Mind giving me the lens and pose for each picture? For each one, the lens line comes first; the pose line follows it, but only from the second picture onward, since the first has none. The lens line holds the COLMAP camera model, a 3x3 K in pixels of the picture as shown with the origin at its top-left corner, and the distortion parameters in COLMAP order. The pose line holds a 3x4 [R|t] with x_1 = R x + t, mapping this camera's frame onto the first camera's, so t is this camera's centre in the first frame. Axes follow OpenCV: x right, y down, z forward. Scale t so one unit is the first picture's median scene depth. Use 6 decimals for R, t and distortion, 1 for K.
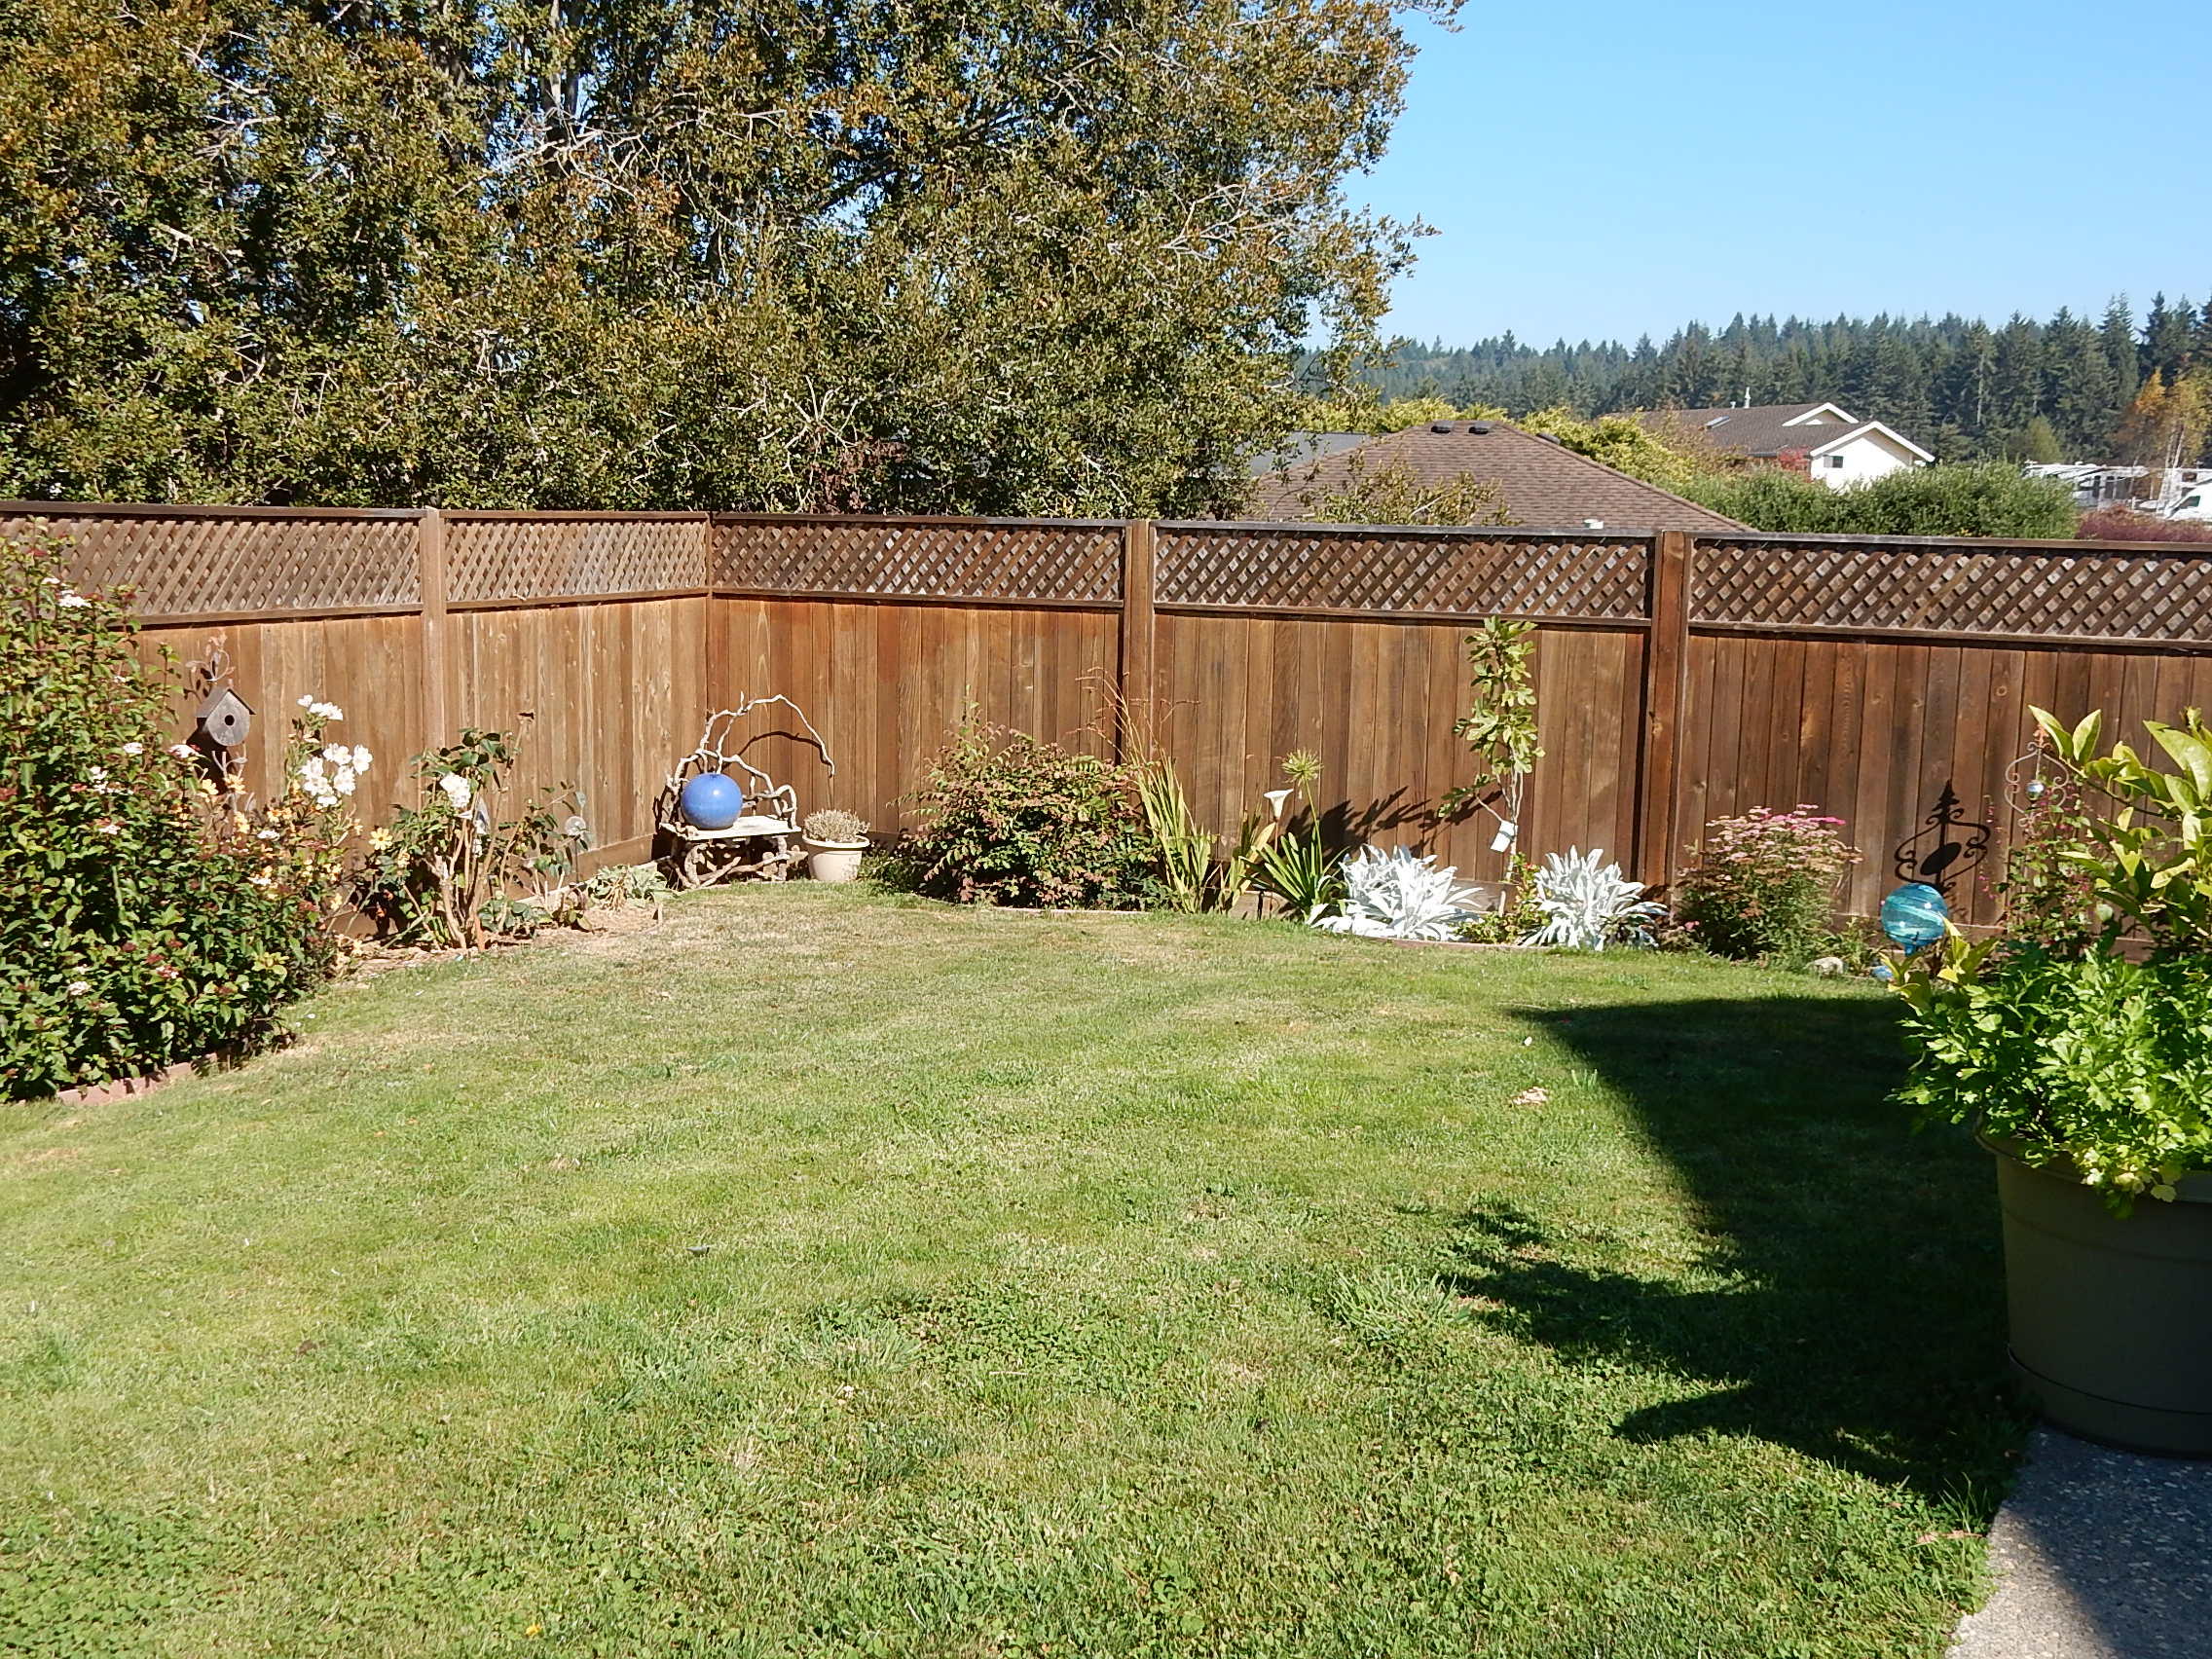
lens RADIAL K [[2273.8, 0, 1106.0], [0, 2273.8, 829.5], [0, 0, 1]] dist [-0.046821, 0.044171]
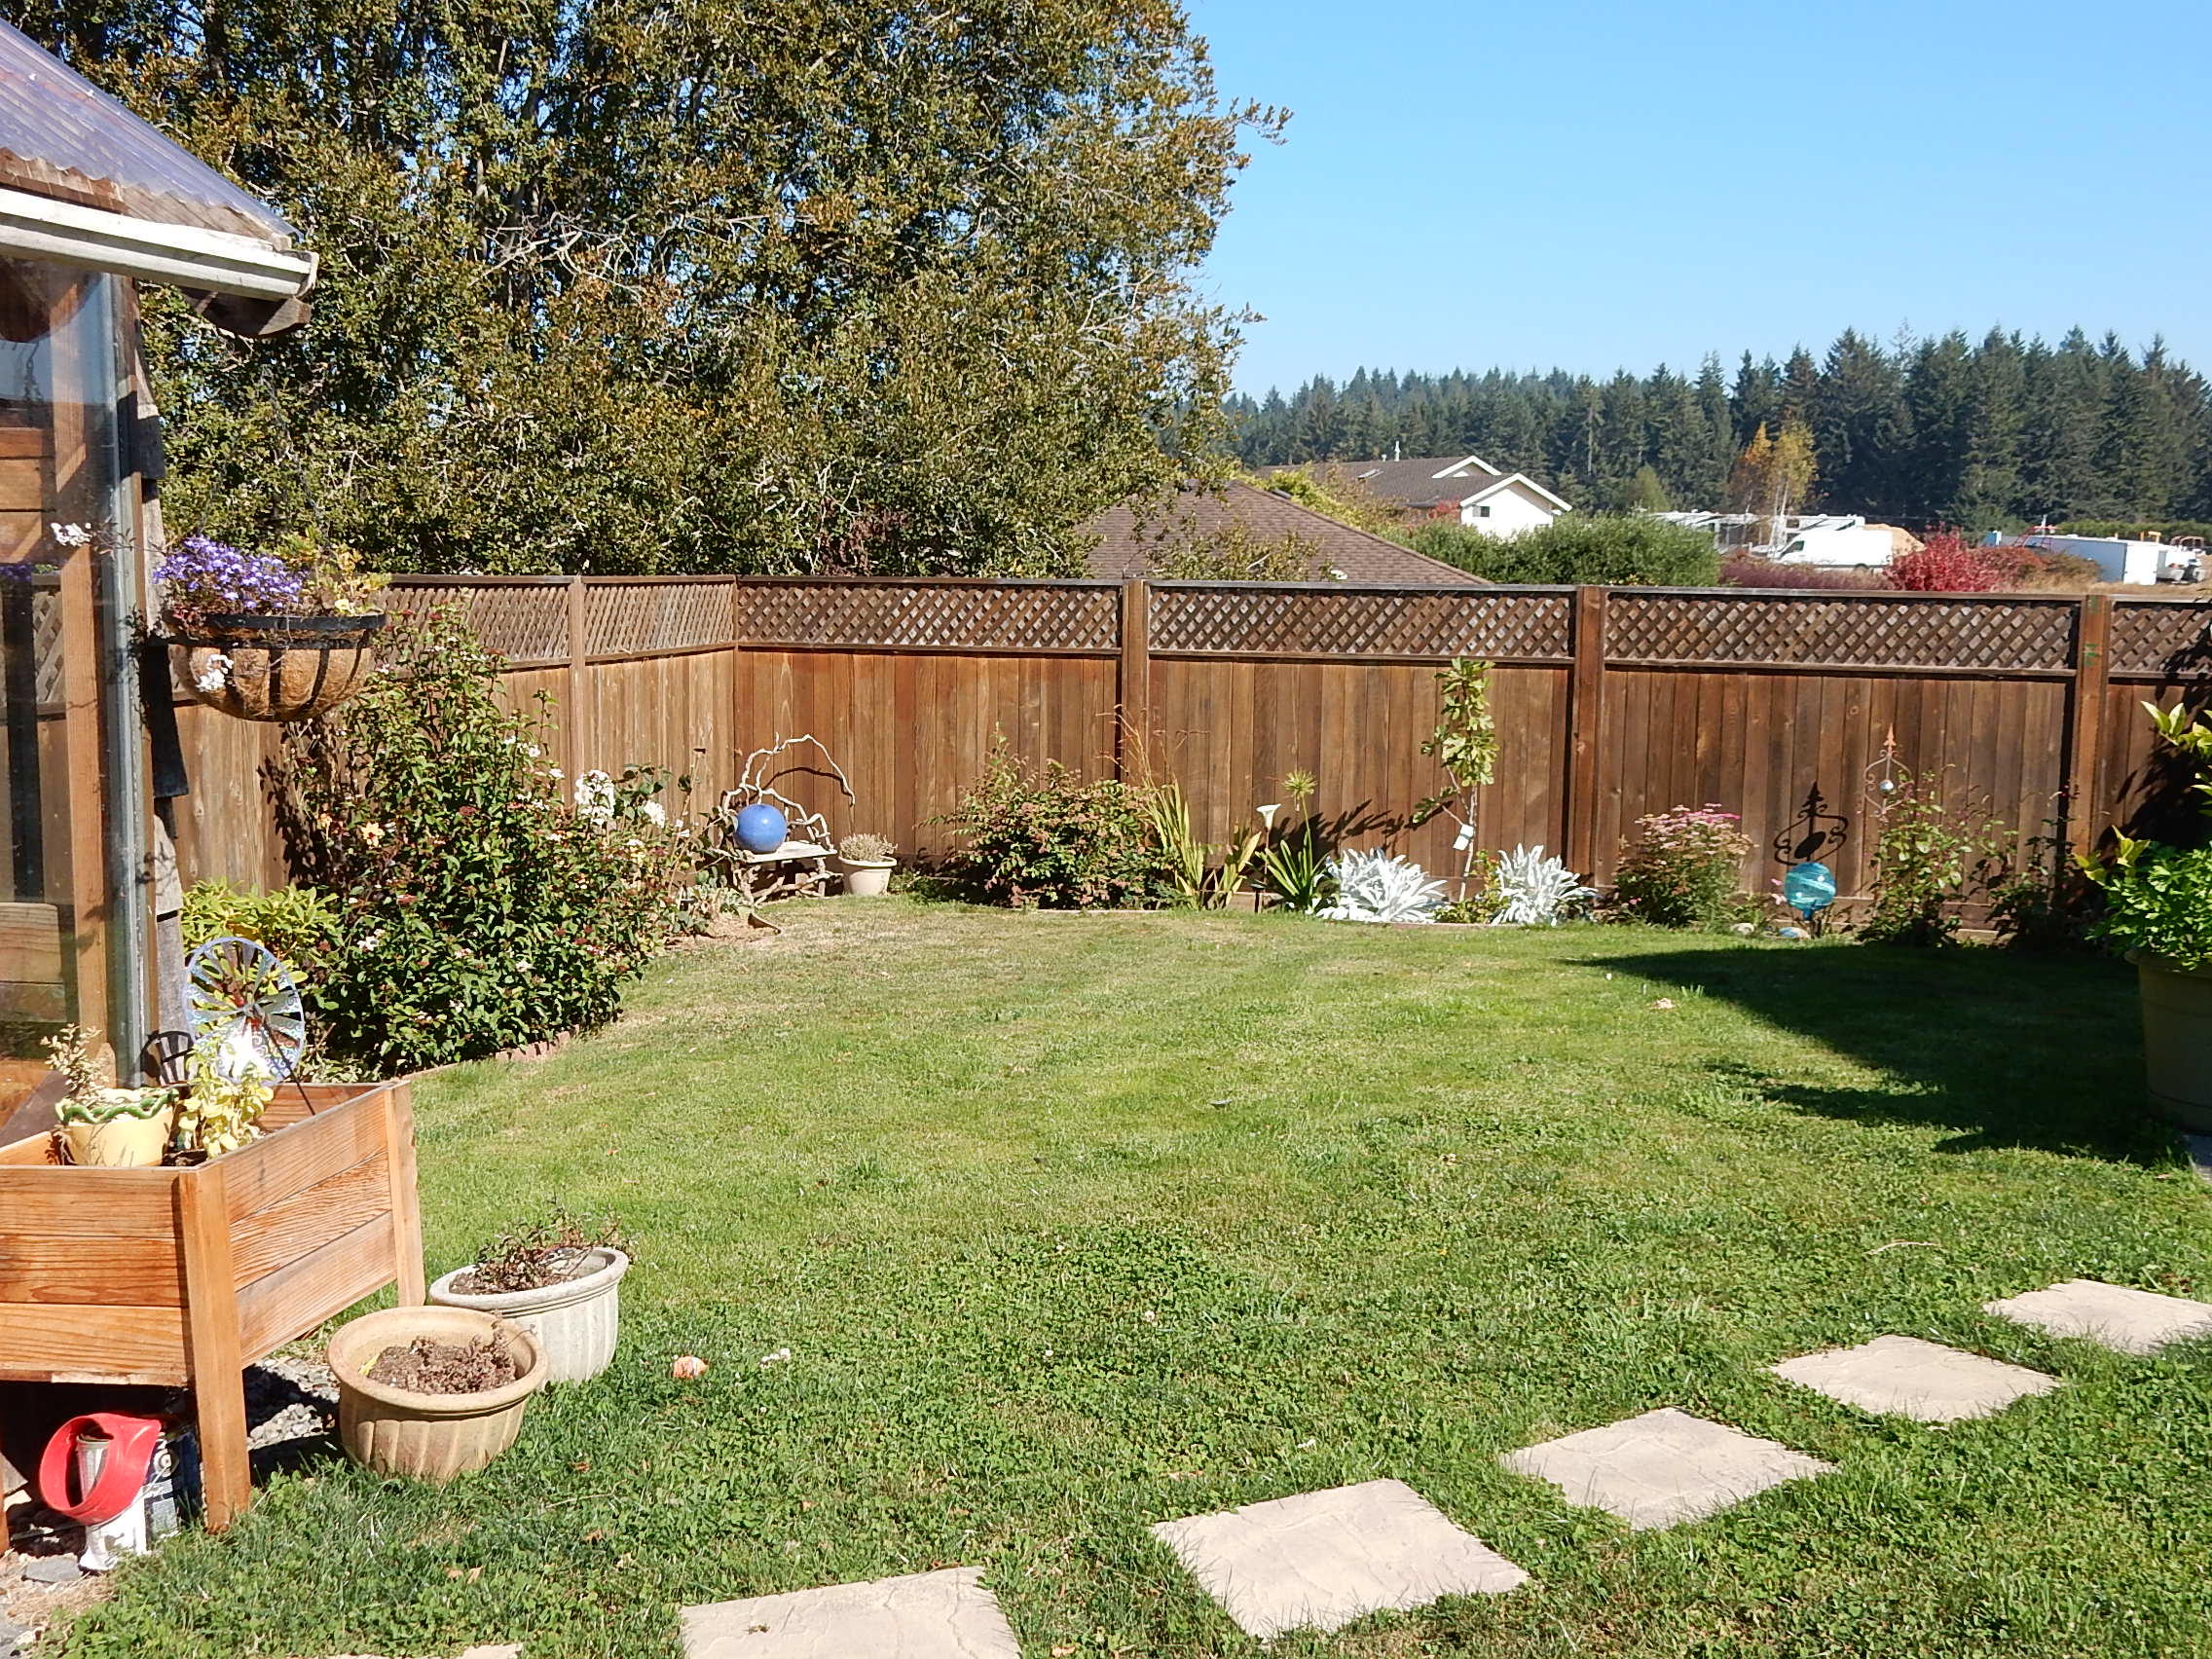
lens RADIAL K [[2273.8, 0, 1106.0], [0, 2273.8, 829.5], [0, 0, 1]] dist [-0.046821, 0.044171]
pose [[0.987083, -0.025164, 0.158219, -0.196246], [0.028542, 0.999410, -0.019118, 0.015704], [-0.157644, 0.023387, 0.987219, -0.163811]]
